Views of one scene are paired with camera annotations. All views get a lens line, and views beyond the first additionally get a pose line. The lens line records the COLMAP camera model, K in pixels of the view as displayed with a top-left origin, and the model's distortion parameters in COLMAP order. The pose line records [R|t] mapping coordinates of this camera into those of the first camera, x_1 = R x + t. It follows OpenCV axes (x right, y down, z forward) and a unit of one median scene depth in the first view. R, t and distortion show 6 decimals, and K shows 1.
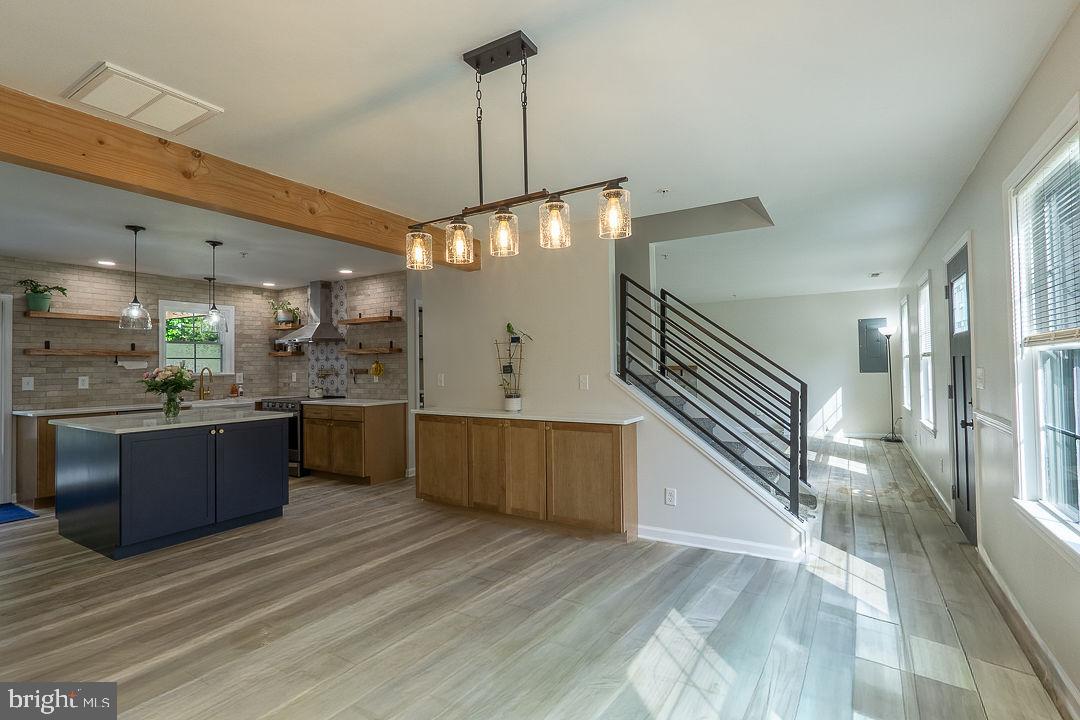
lens RADIAL K [[514.4, 0, 533.4], [0, 514.4, 356.0], [0, 0, 1]] dist [-0.004078, -0.000770]
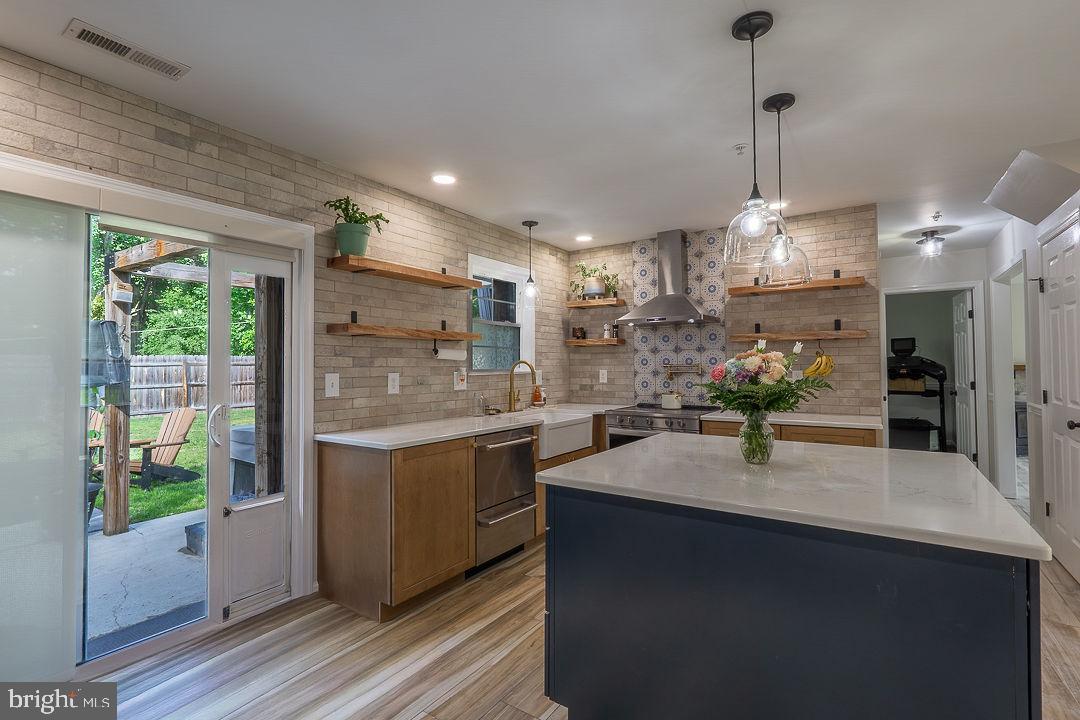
lens RADIAL K [[504.4, 0, 528.1], [0, 504.4, 356.1], [0, 0, 1]] dist [-0.002927, -0.000341]
pose [[0.998642, 0.006374, -0.051699, -0.583486], [-0.006366, 0.999980, 0.000330, 0.015951], [0.051700, 0.000000, 0.998663, 0.356271]]
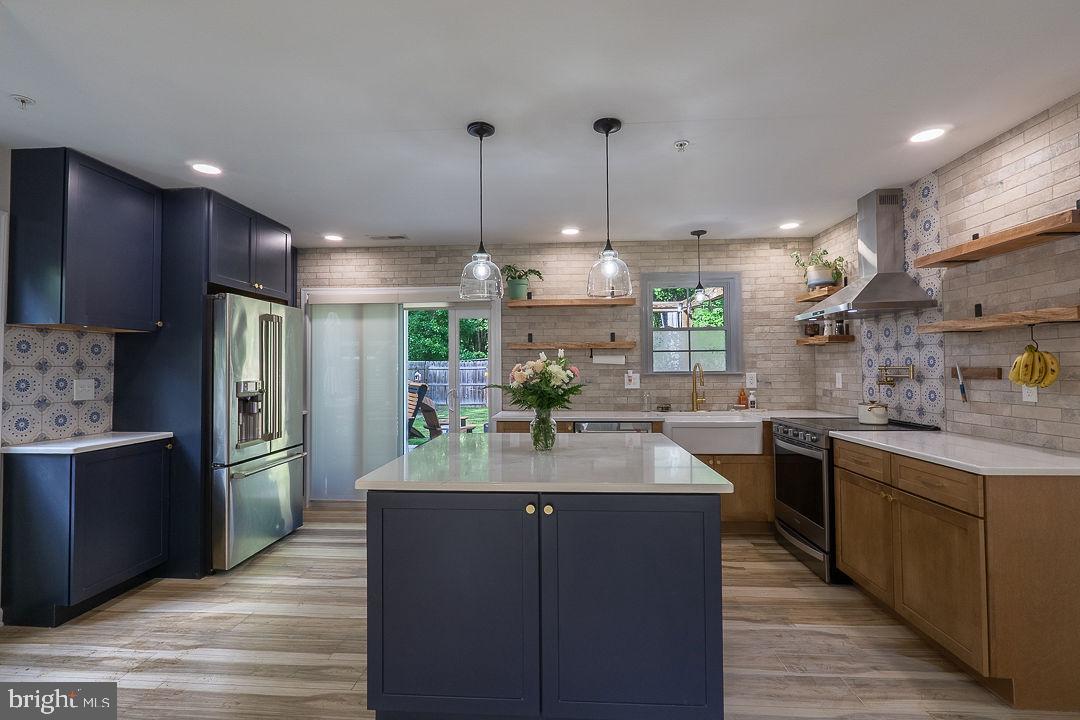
lens RADIAL K [[498.0, 0, 537.4], [0, 498.0, 356.0], [0, 0, 1]] dist [-0.004994, -0.000704]
pose [[0.470007, -0.013675, -0.882557, -0.148082], [0.018207, 0.999817, -0.005795, 0.012059], [0.882475, -0.013345, 0.470170, 0.488399]]
